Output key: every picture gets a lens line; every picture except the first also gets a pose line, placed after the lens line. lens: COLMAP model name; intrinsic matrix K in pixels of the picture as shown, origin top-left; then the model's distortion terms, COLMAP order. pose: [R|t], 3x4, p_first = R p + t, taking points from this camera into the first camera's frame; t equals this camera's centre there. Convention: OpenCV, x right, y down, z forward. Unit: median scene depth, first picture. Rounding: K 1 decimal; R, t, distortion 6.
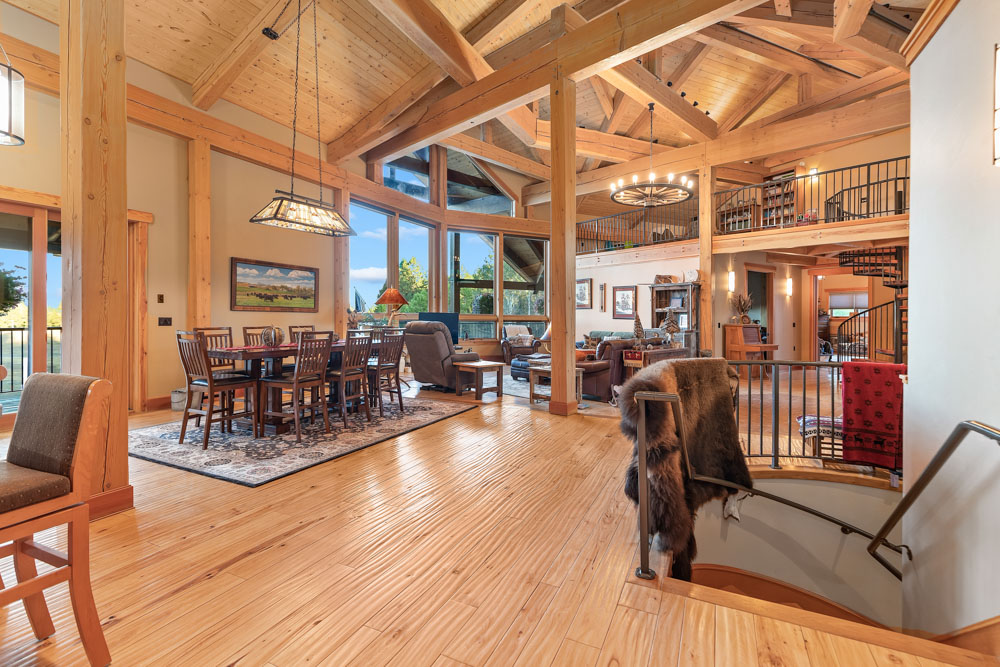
lens RADIAL K [[456.1, 0, 505.1], [0, 456.1, 315.5], [0, 0, 1]] dist [0.011395, -0.001931]
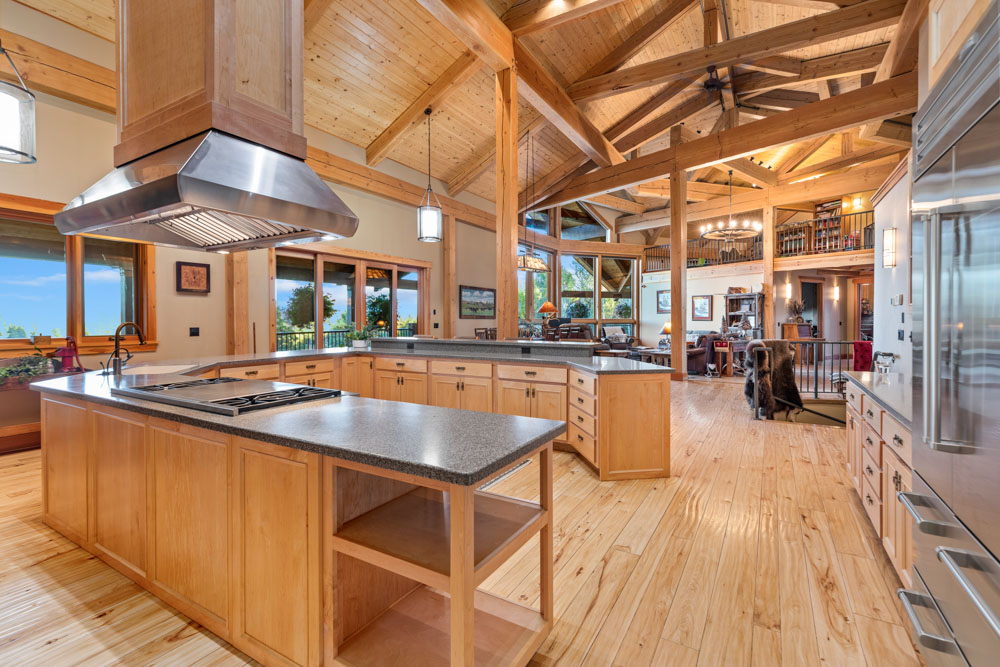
lens RADIAL K [[456.1, 0, 507.1], [0, 456.1, 329.6], [0, 0, 1]] dist [0.011395, -0.001931]
pose [[0.996219, -0.012018, -0.086038, -0.212460], [0.013925, 0.999670, 0.021591, -0.002933], [0.085750, -0.022707, 0.996058, -0.409221]]
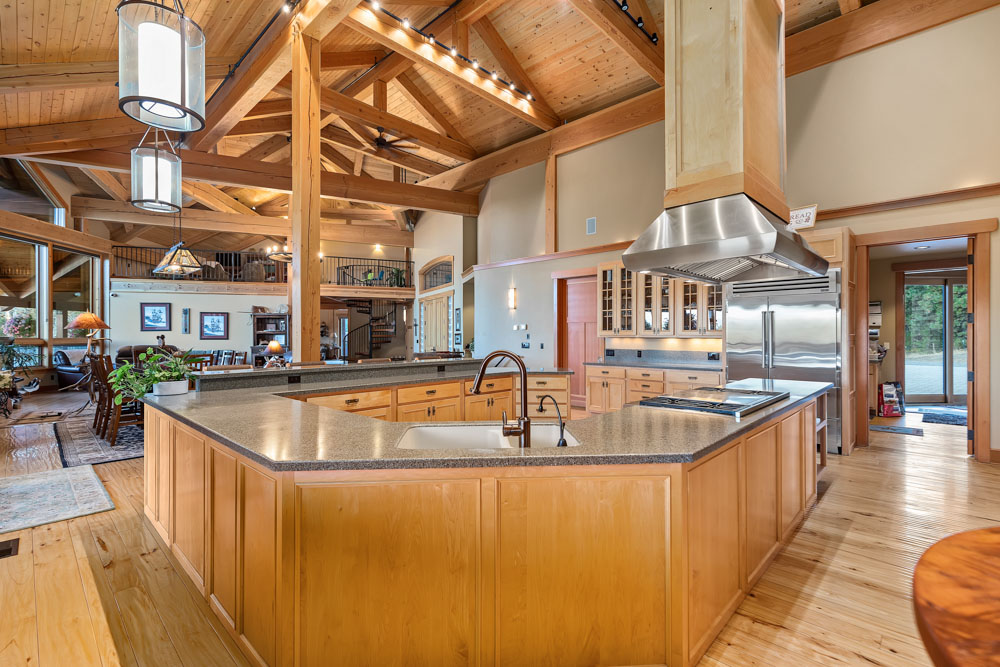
lens RADIAL K [[456.1, 0, 500.4], [0, 456.1, 335.8], [0, 0, 1]] dist [0.011395, -0.001931]
pose [[0.305007, -0.012955, 0.952262, -0.774738], [0.005660, 0.999914, 0.011790, -0.014508], [-0.952333, 0.001794, 0.305054, -0.102908]]
